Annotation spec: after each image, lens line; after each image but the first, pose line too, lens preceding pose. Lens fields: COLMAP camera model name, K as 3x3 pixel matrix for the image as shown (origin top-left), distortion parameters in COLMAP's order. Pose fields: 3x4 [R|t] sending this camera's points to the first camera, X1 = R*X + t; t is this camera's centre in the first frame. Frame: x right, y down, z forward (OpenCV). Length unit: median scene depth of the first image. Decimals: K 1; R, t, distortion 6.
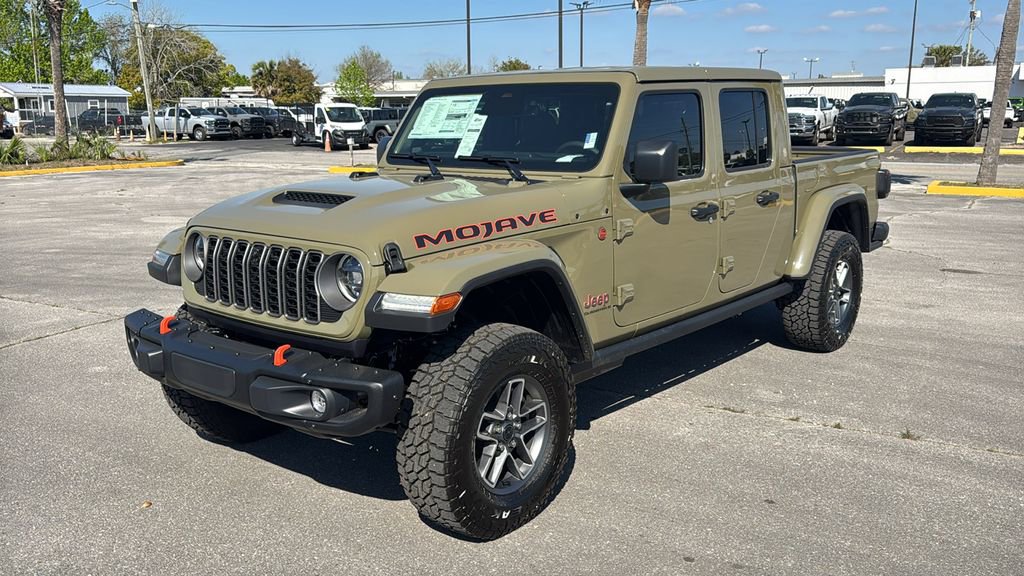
lens RADIAL K [[880.6, 0, 514.9], [0, 880.6, 288.4], [0, 0, 1]] dist [0.143104, -0.273773]
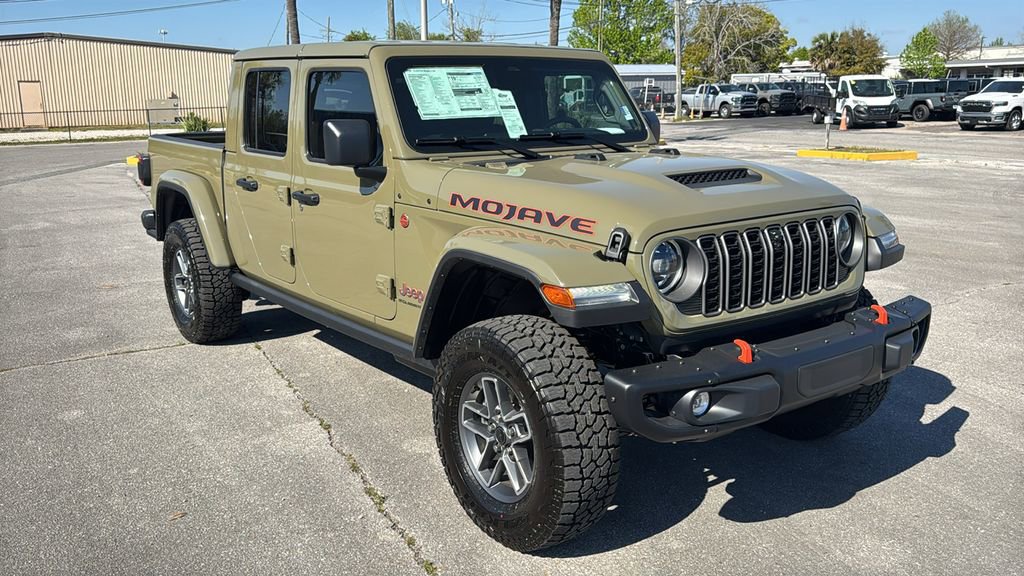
lens RADIAL K [[880.6, 0, 514.9], [0, 880.6, 288.4], [0, 0, 1]] dist [0.143104, -0.273773]
pose [[0.818174, 0.119213, -0.562476, 0.032947], [-0.104420, 0.992809, 0.058531, -0.012237], [0.565409, 0.010845, 0.824740, 0.063383]]
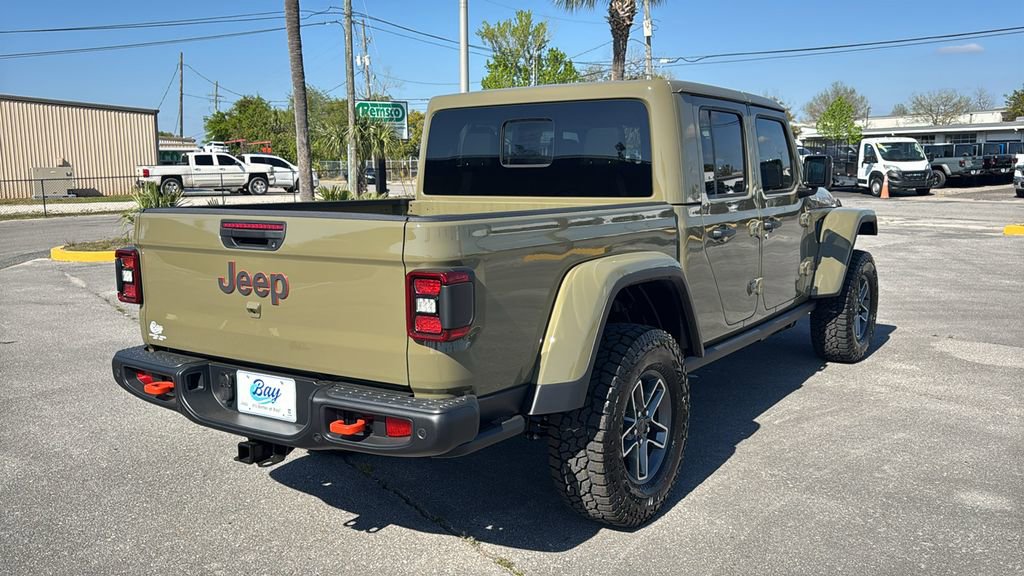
lens RADIAL K [[880.6, 0, 514.9], [0, 880.6, 288.4], [0, 0, 1]] dist [0.143104, -0.273773]
pose [[0.891663, 0.056943, -0.449105, -0.111084], [-0.078715, 0.996447, -0.029941, -0.020872], [0.445804, 0.062048, 0.892977, 0.125287]]
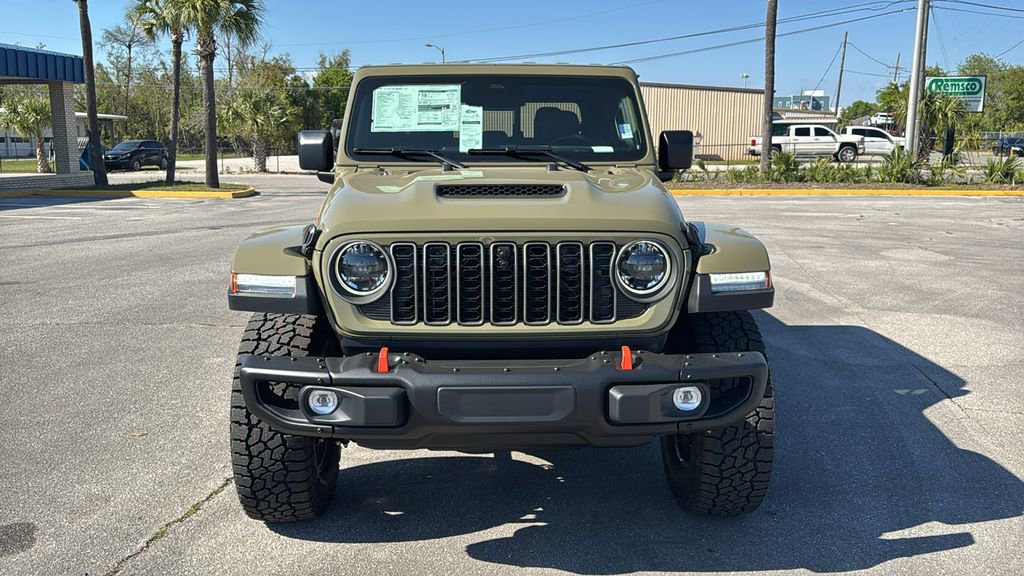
lens RADIAL K [[880.6, 0, 514.9], [0, 880.6, 288.4], [0, 0, 1]] dist [0.143104, -0.273773]
pose [[0.337010, 0.162652, -0.927345, 0.066485], [-0.182522, 0.977565, 0.105130, -0.018107], [0.923639, 0.133831, 0.359137, 0.105561]]
